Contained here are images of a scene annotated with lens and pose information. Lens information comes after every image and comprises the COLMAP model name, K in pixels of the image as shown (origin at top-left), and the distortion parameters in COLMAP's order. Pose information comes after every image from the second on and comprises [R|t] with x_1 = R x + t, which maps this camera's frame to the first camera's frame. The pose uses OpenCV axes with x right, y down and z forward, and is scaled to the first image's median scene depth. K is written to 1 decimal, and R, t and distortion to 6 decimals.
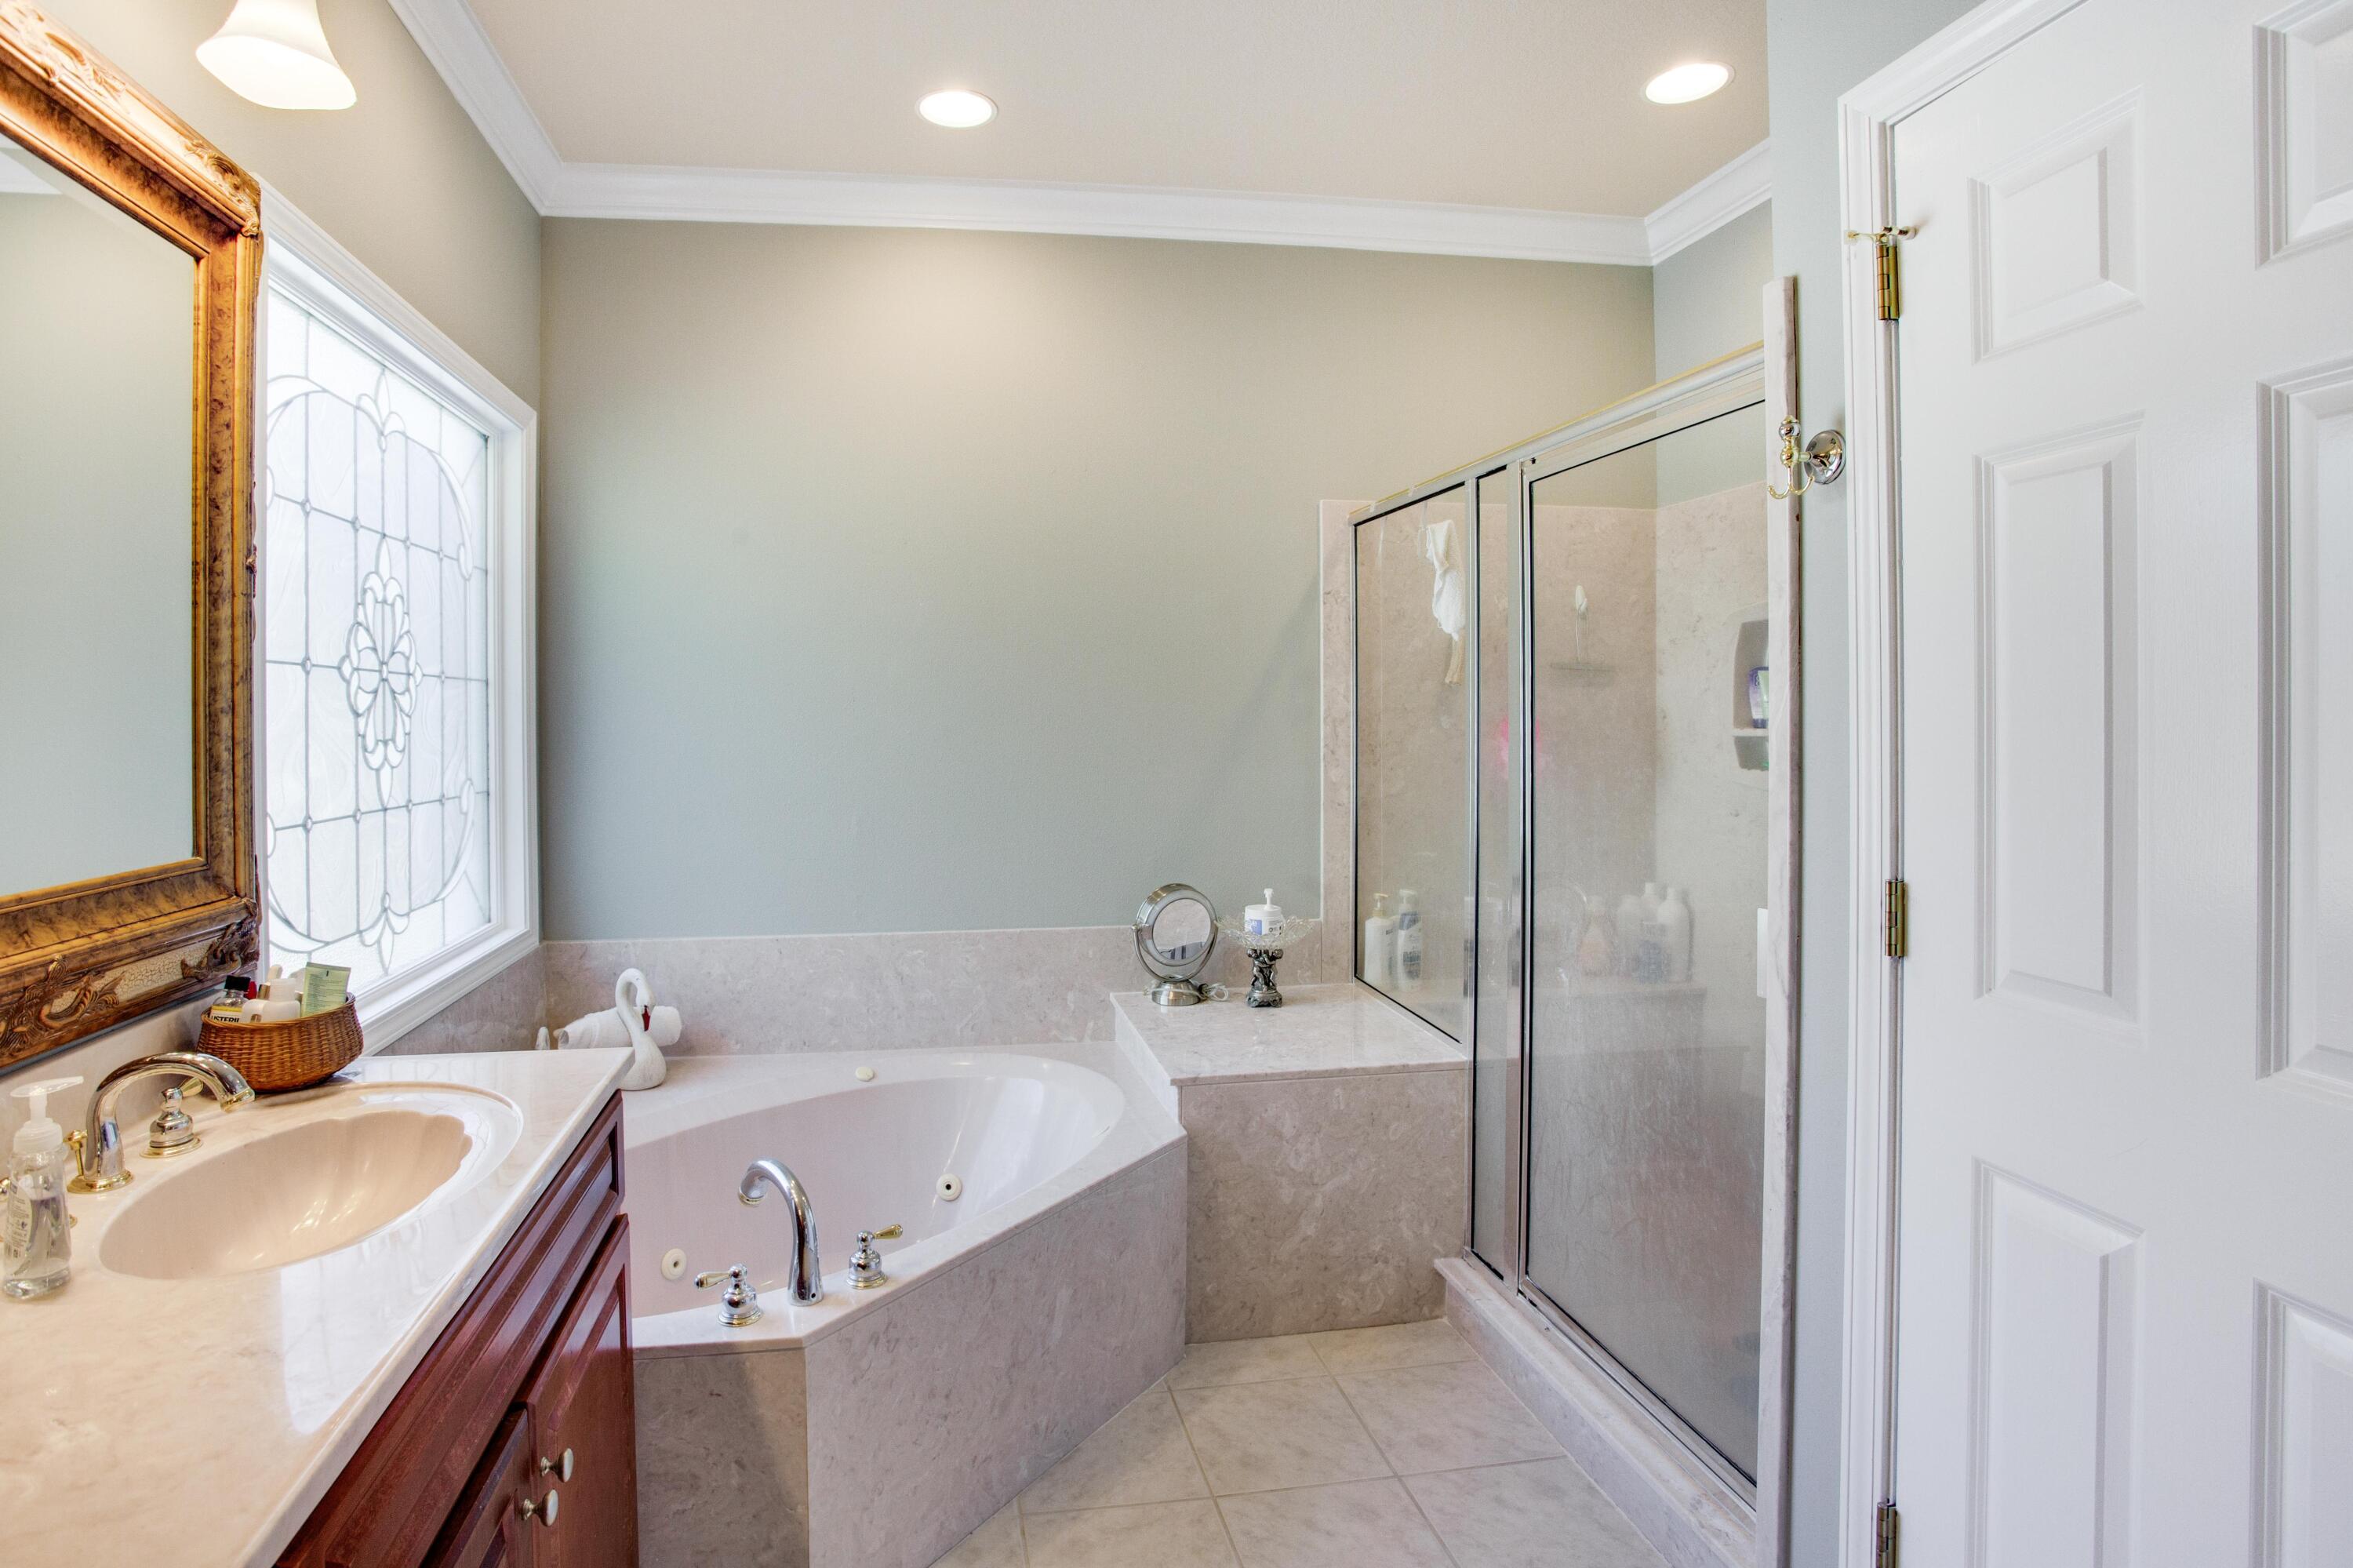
lens RADIAL K [[1327.2, 0, 1171.0], [0, 1327.2, 704.4], [0, 0, 1]] dist [-0.081463, 0.041122]
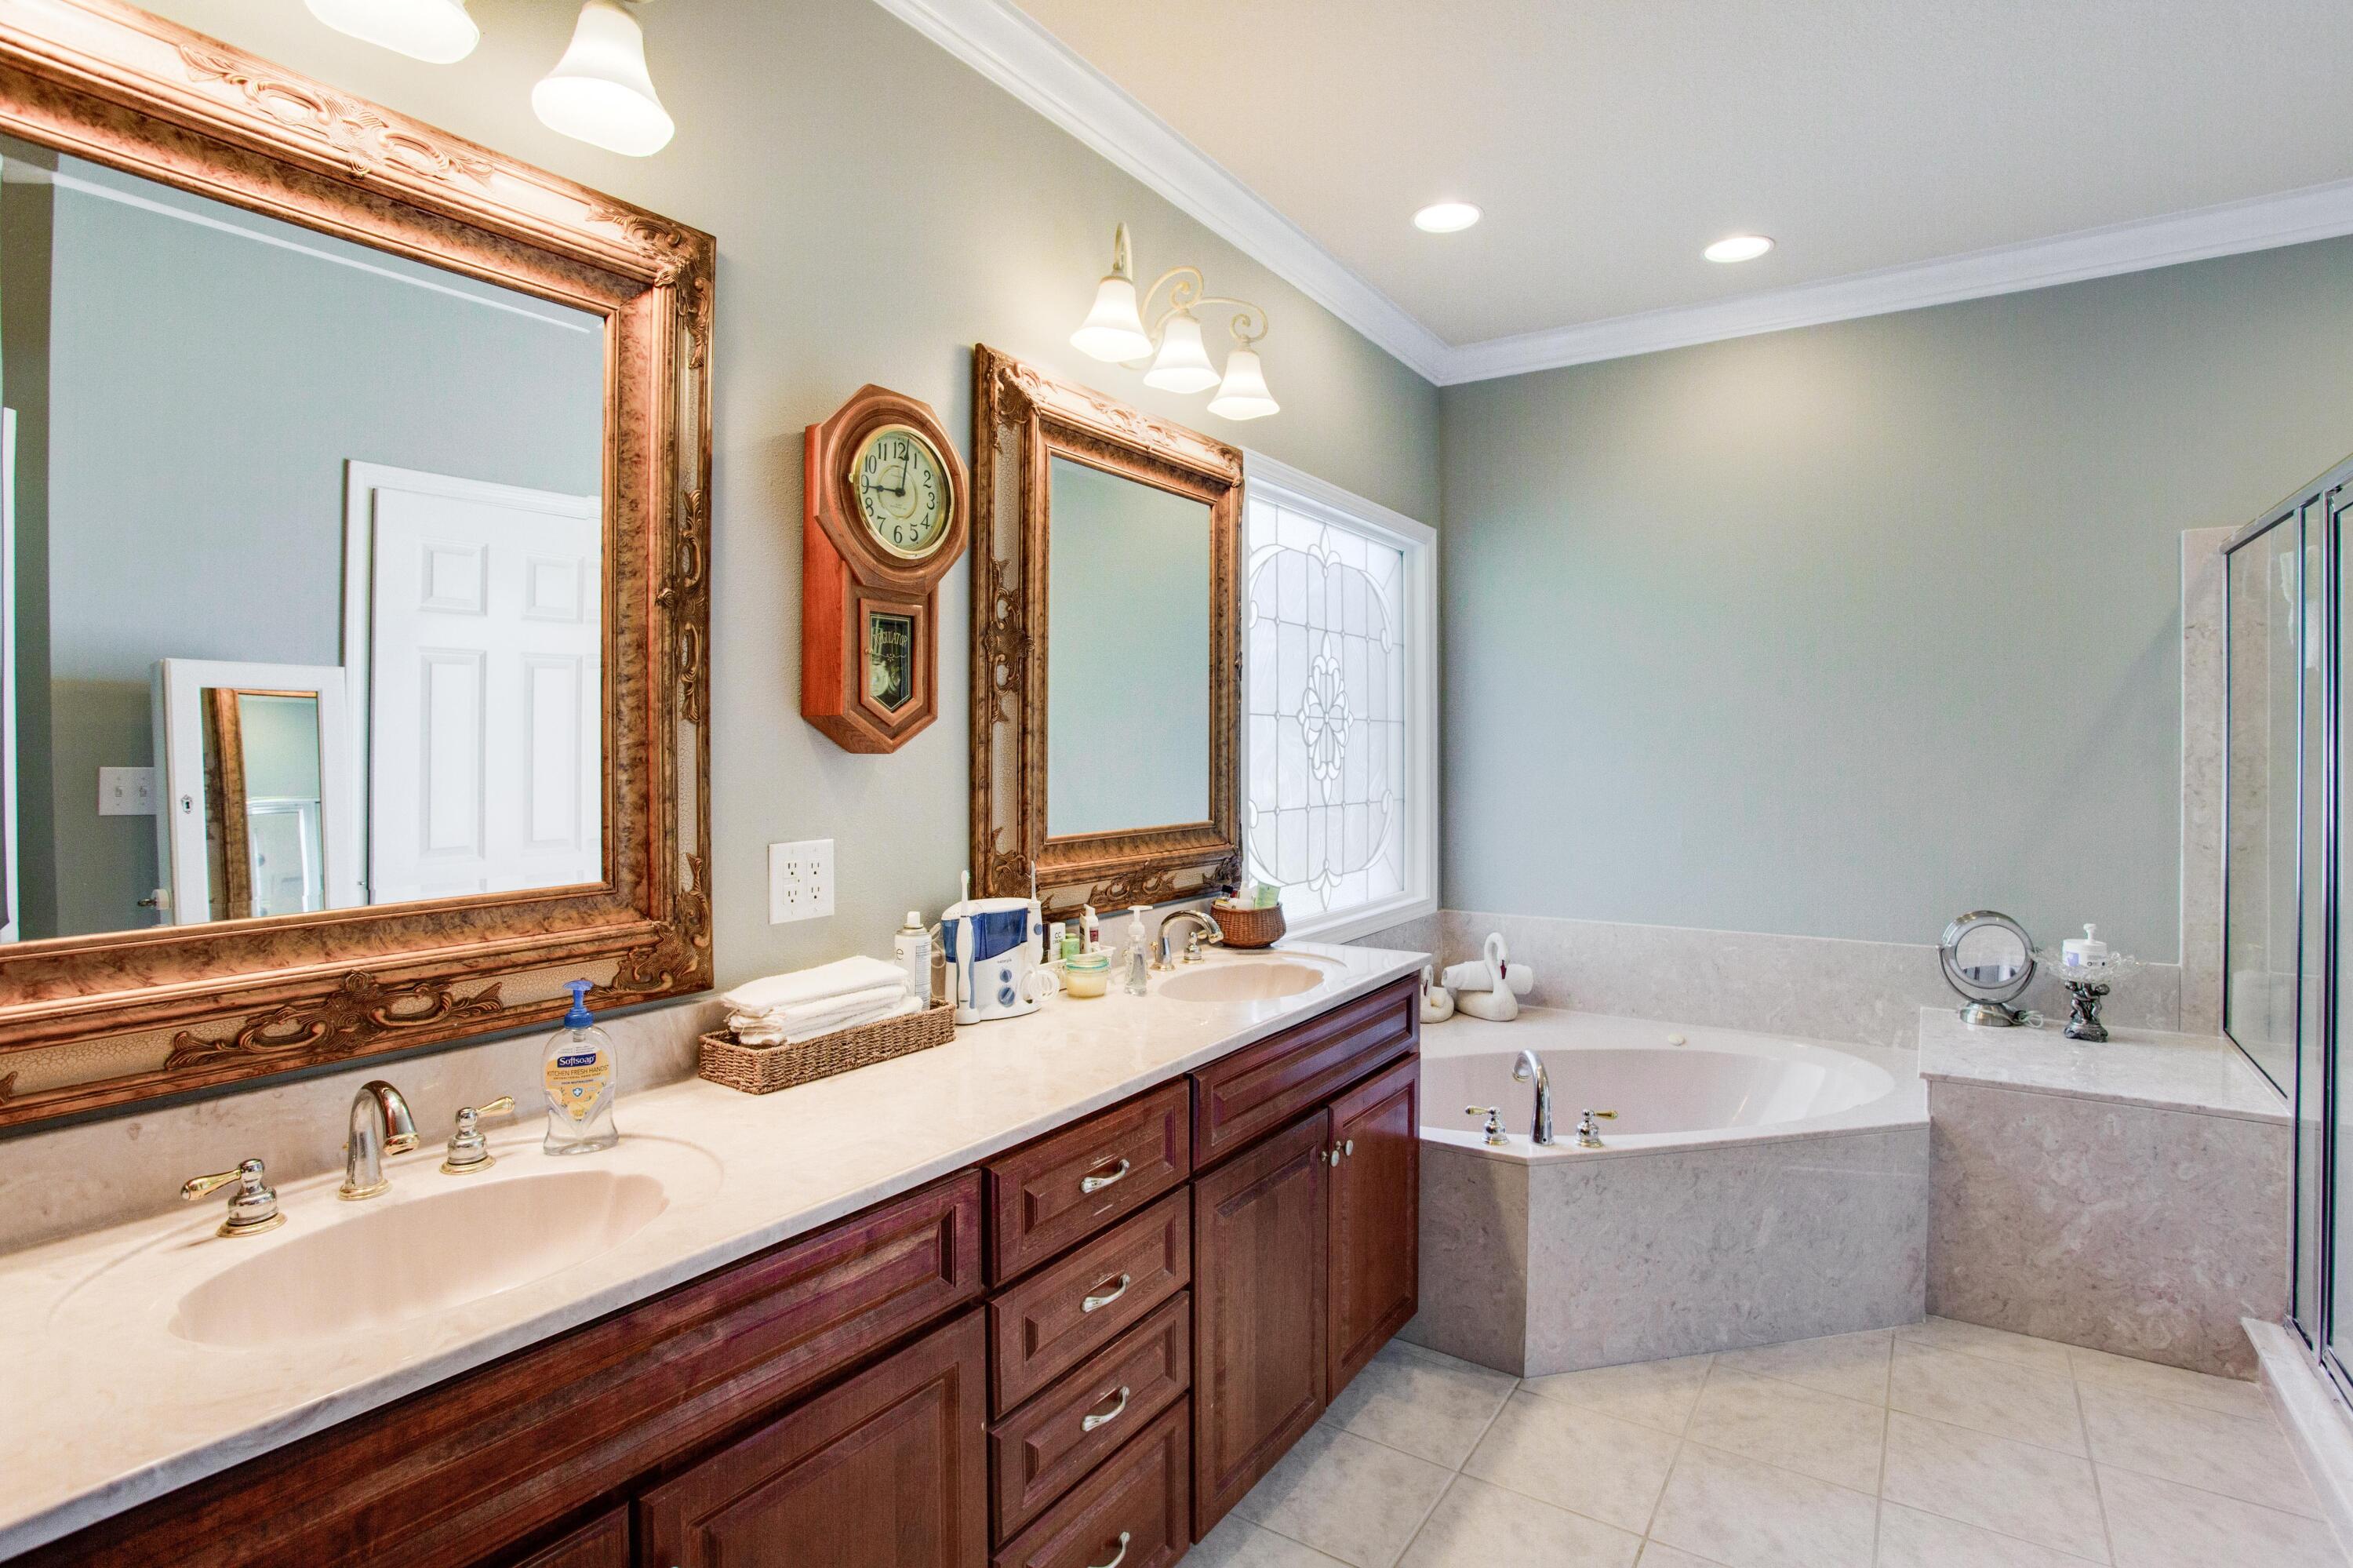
lens RADIAL K [[1327.2, 0, 1171.0], [0, 1327.2, 704.4], [0, 0, 1]] dist [-0.081463, 0.041122]
pose [[0.742239, -0.009766, -0.670064, 0.272509], [-0.005238, 0.999779, -0.020375, -0.006646], [0.670114, 0.018633, 0.742024, -0.264828]]
